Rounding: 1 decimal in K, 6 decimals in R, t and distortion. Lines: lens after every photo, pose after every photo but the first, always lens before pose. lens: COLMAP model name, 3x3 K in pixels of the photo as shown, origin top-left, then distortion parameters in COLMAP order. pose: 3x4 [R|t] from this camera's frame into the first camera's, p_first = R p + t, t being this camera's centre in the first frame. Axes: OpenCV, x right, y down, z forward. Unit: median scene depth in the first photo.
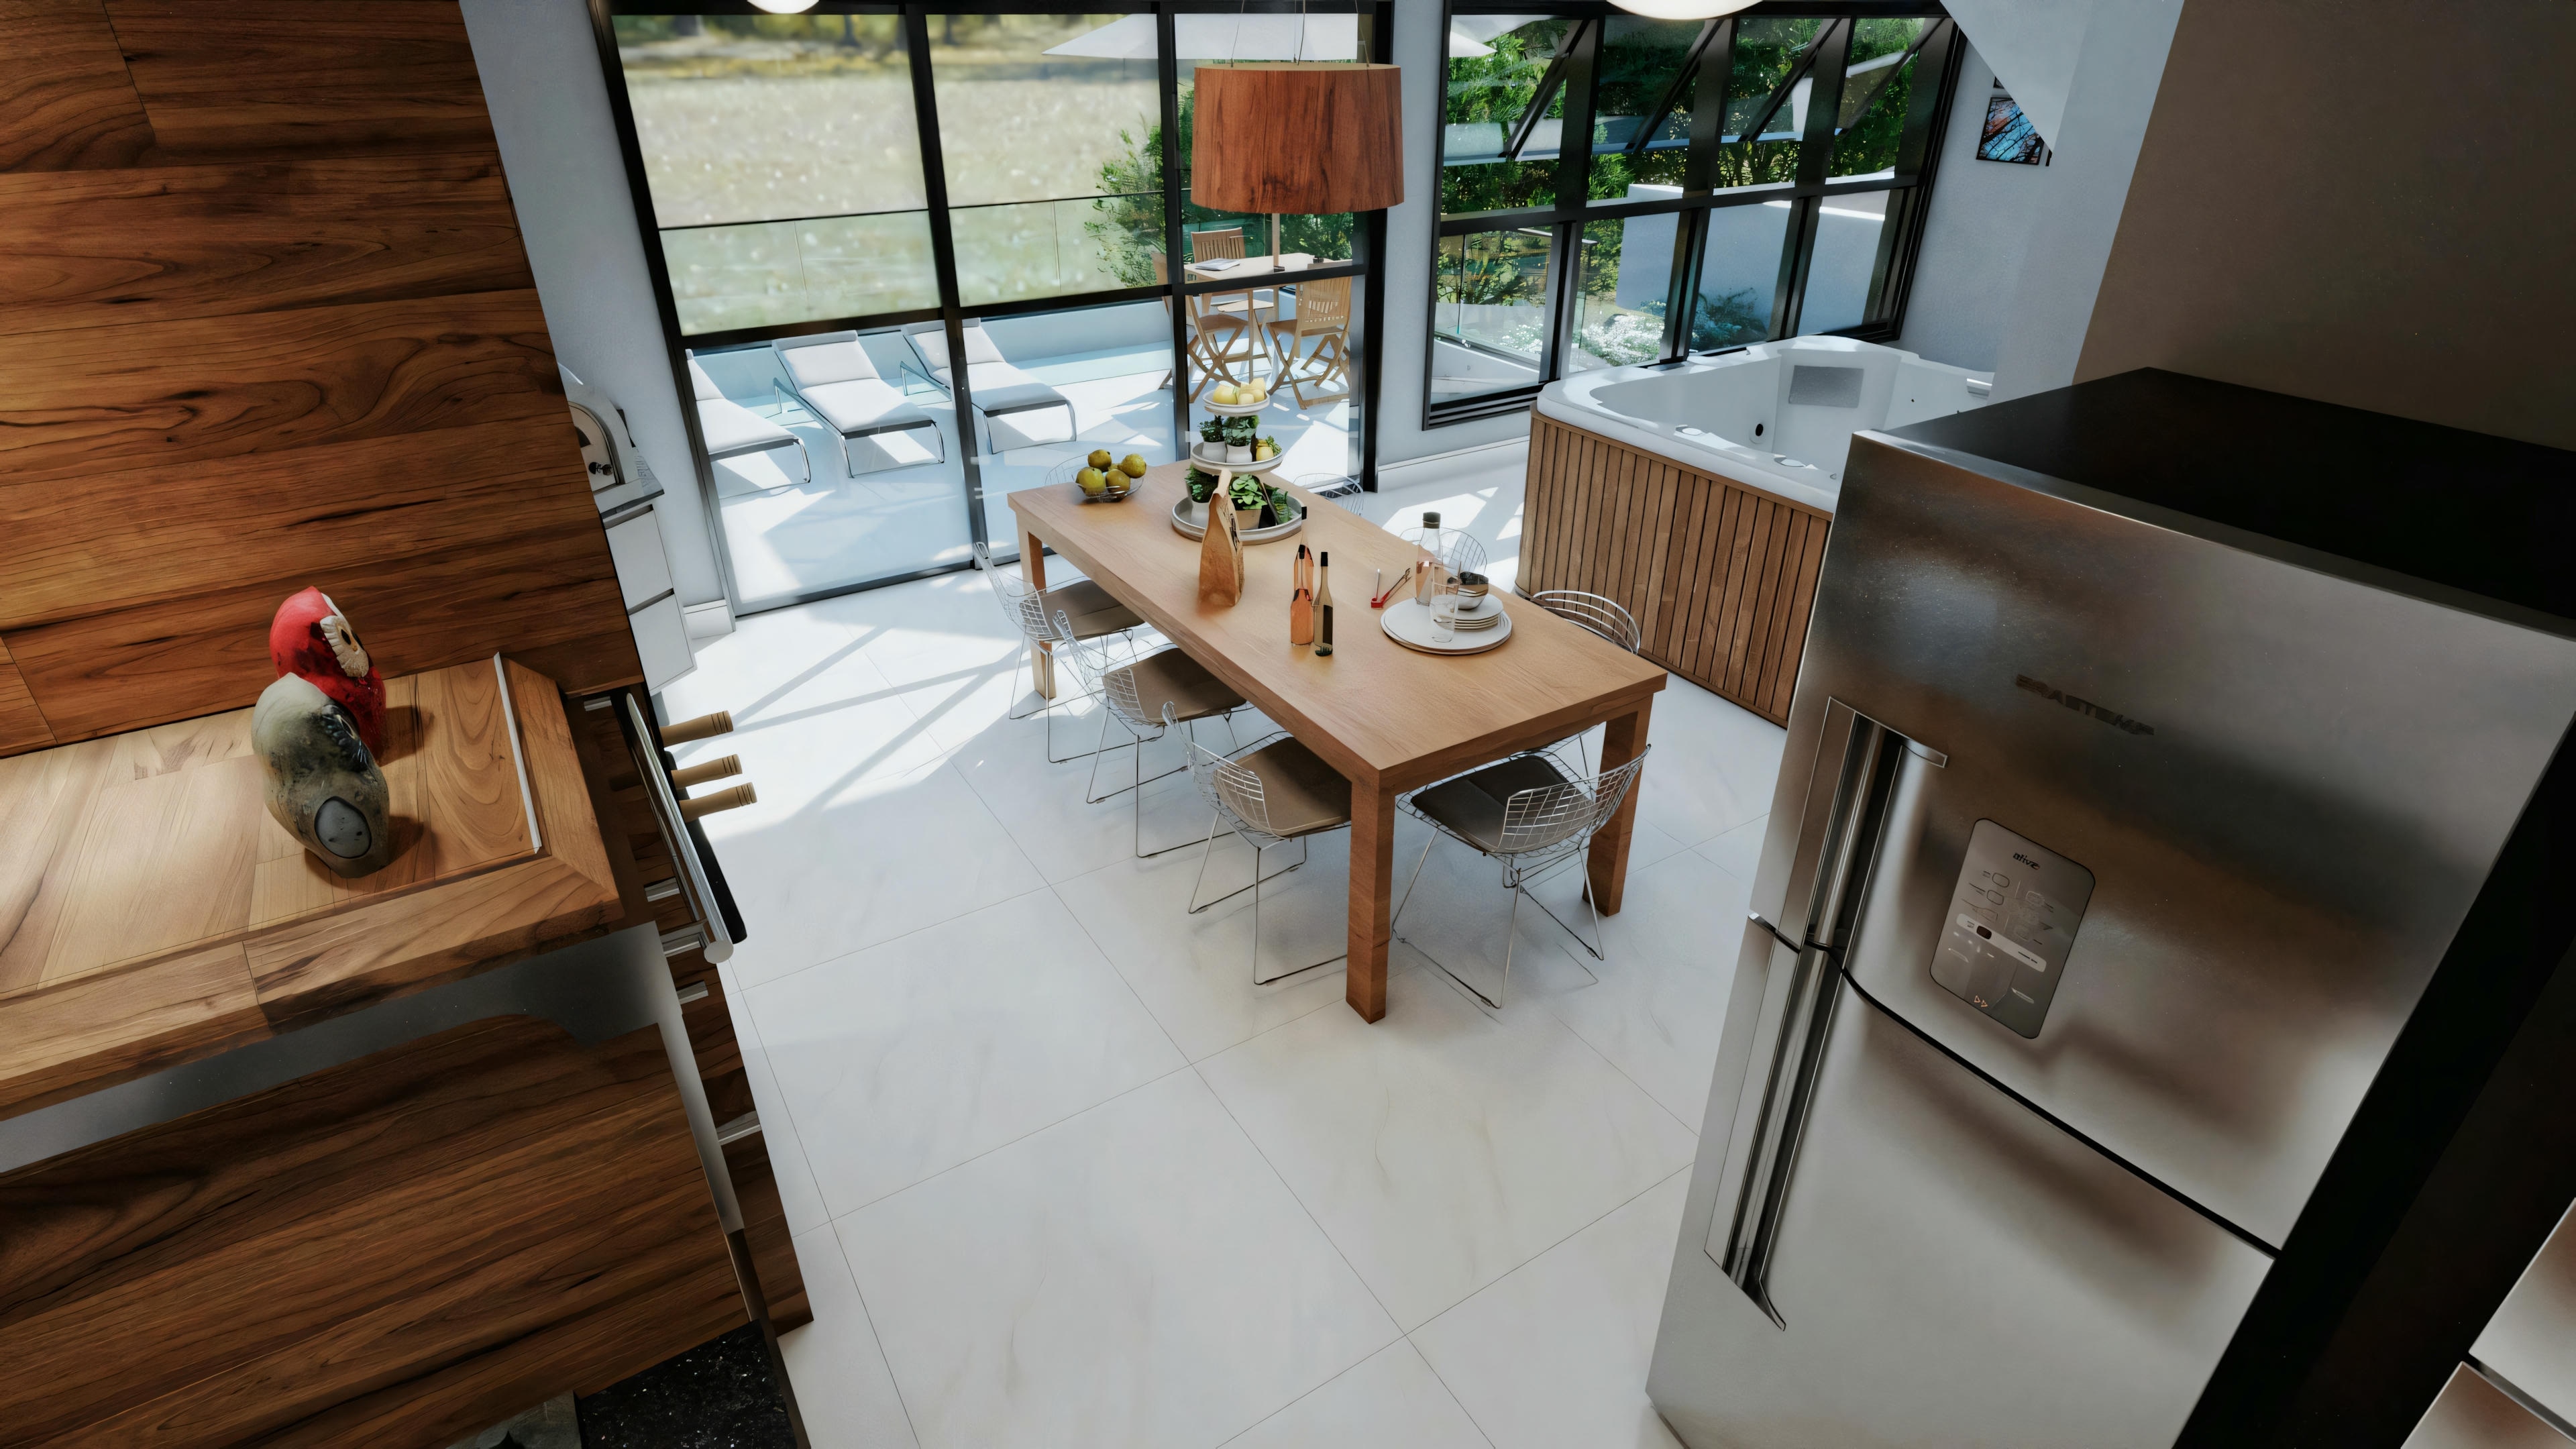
lens RADIAL K [[1278.9, 0, 1288.0], [0, 1278.9, 724.5], [0, 0, 1]] dist [-0.005269, -0.000831]
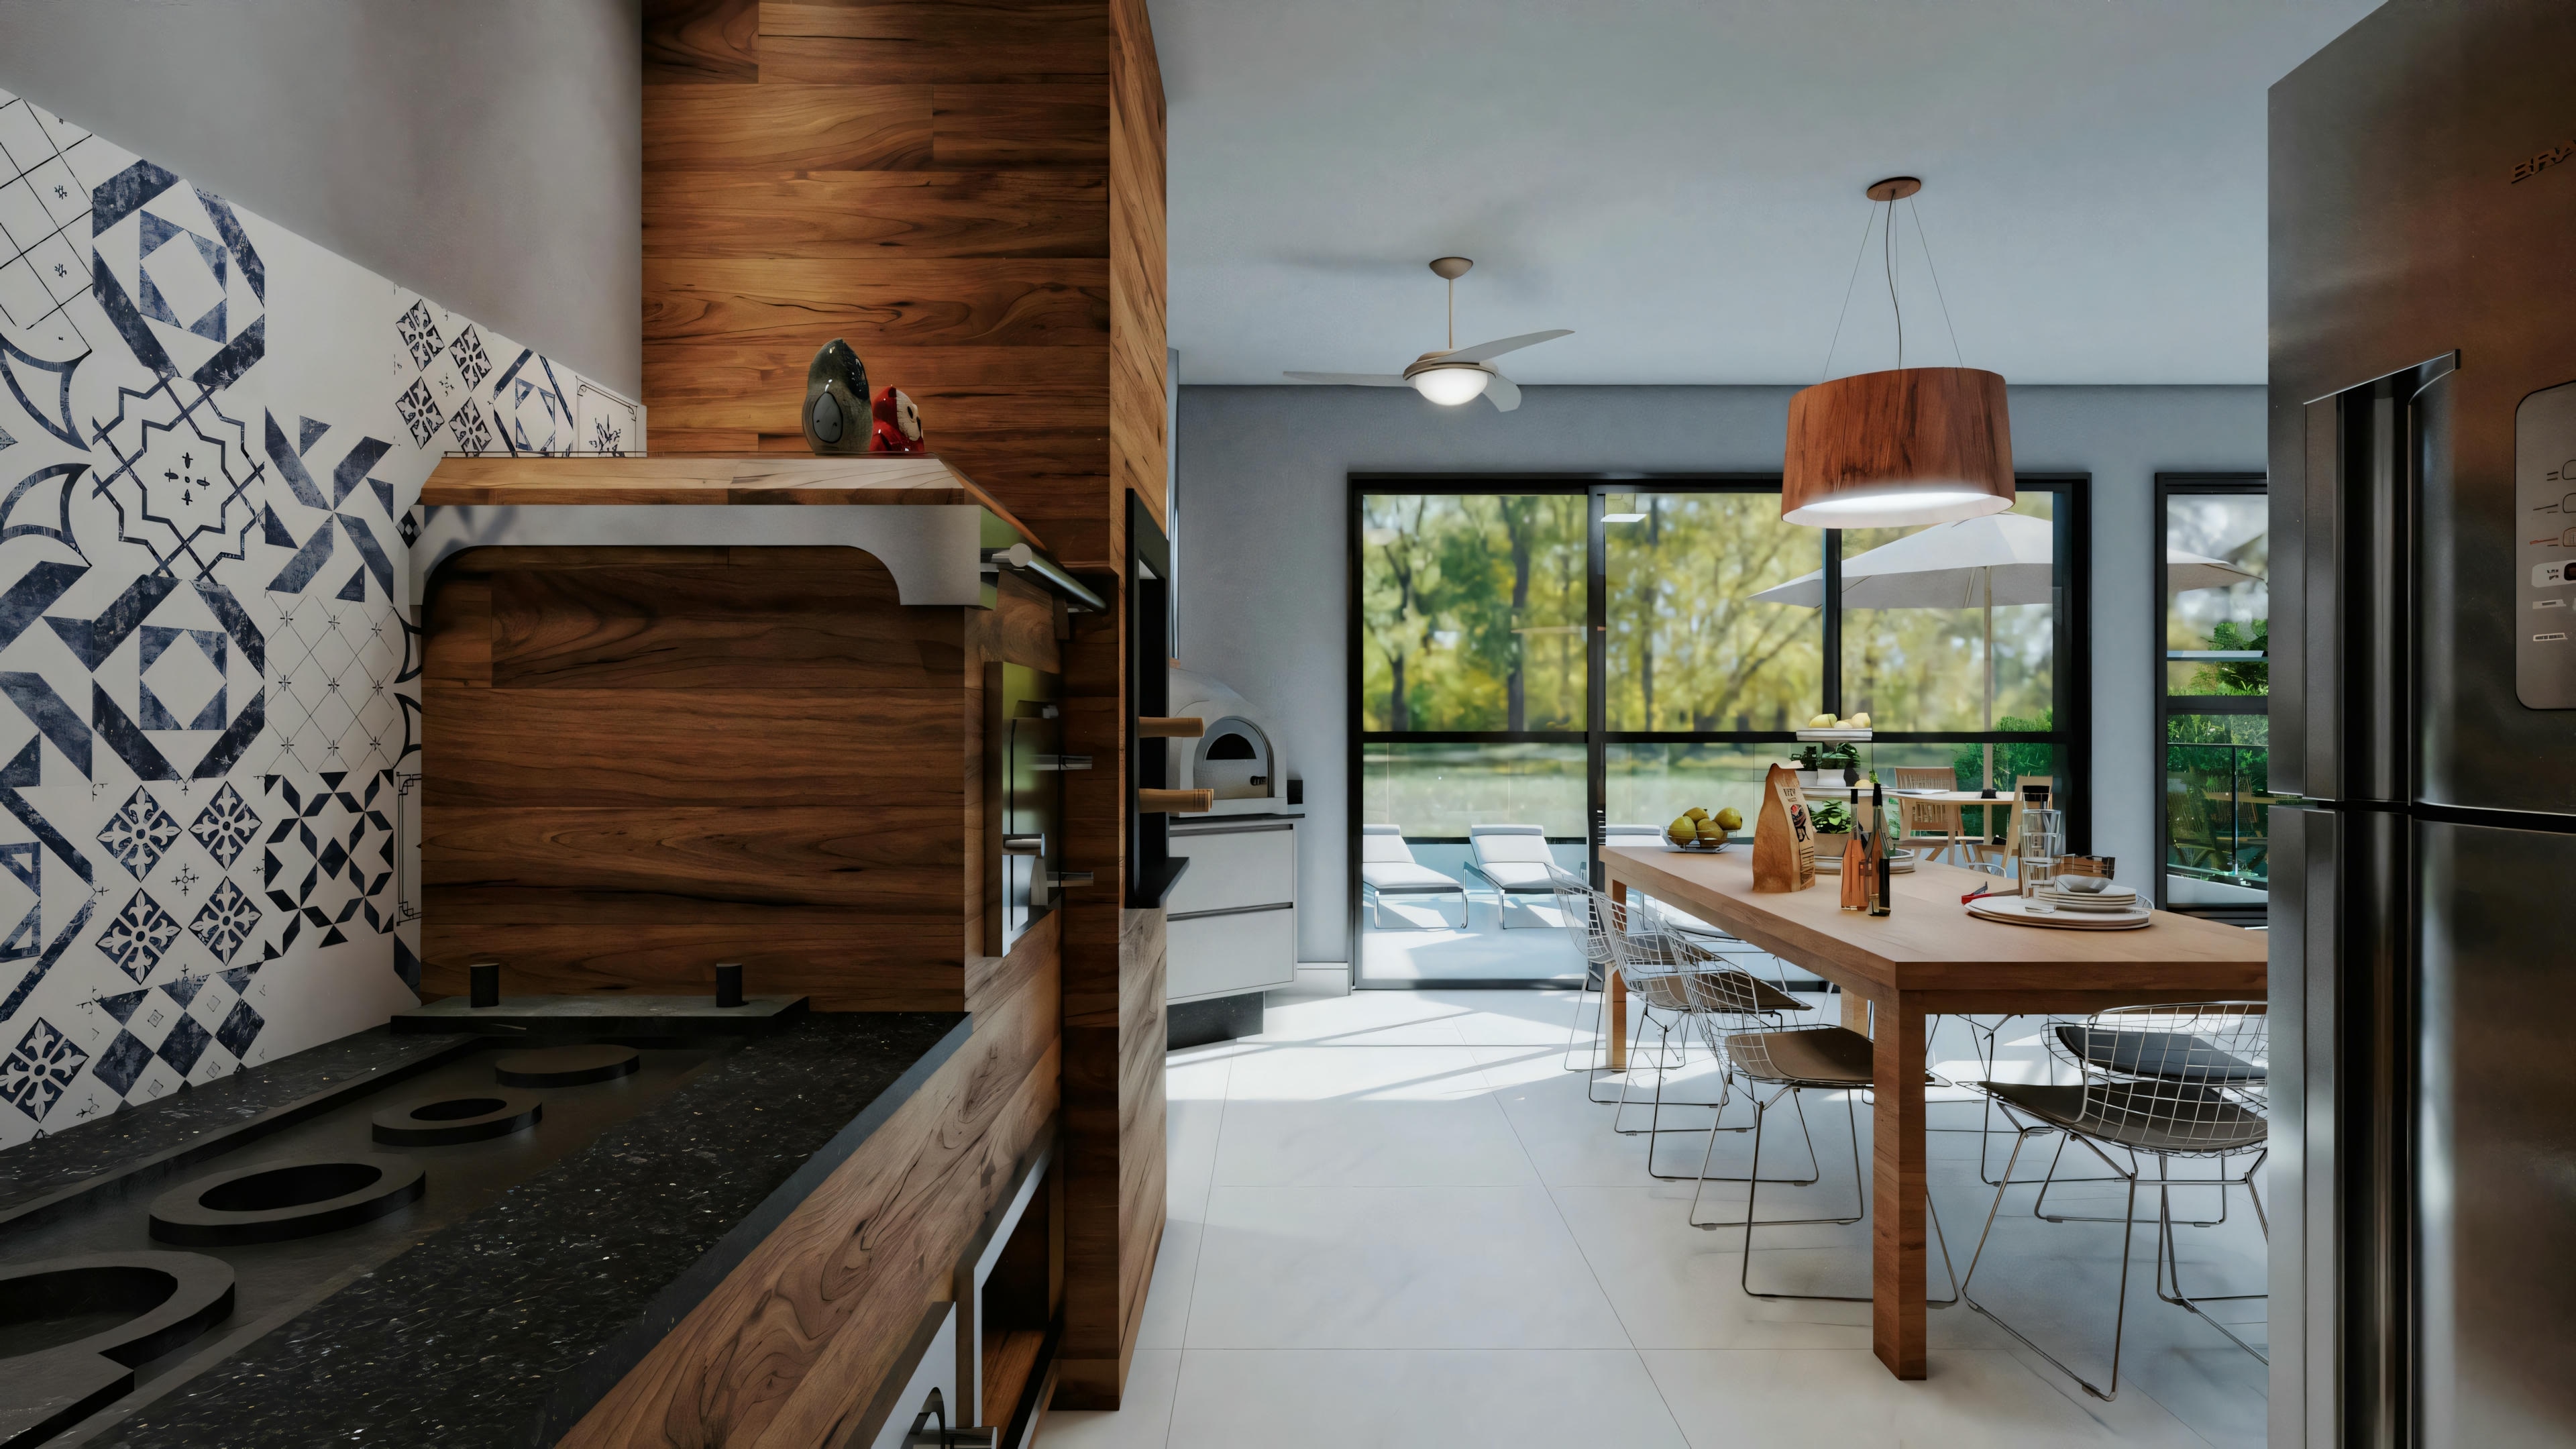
lens RADIAL K [[1278.9, 0, 1288.0], [0, 1278.9, 724.5], [0, 0, 1]] dist [-0.005269, -0.000831]
pose [[0.842774, -0.001058, -0.538267, 0.360311], [-0.261186, 0.873579, -0.410660, 0.665994], [0.470653, 0.486682, 0.735953, 0.295357]]
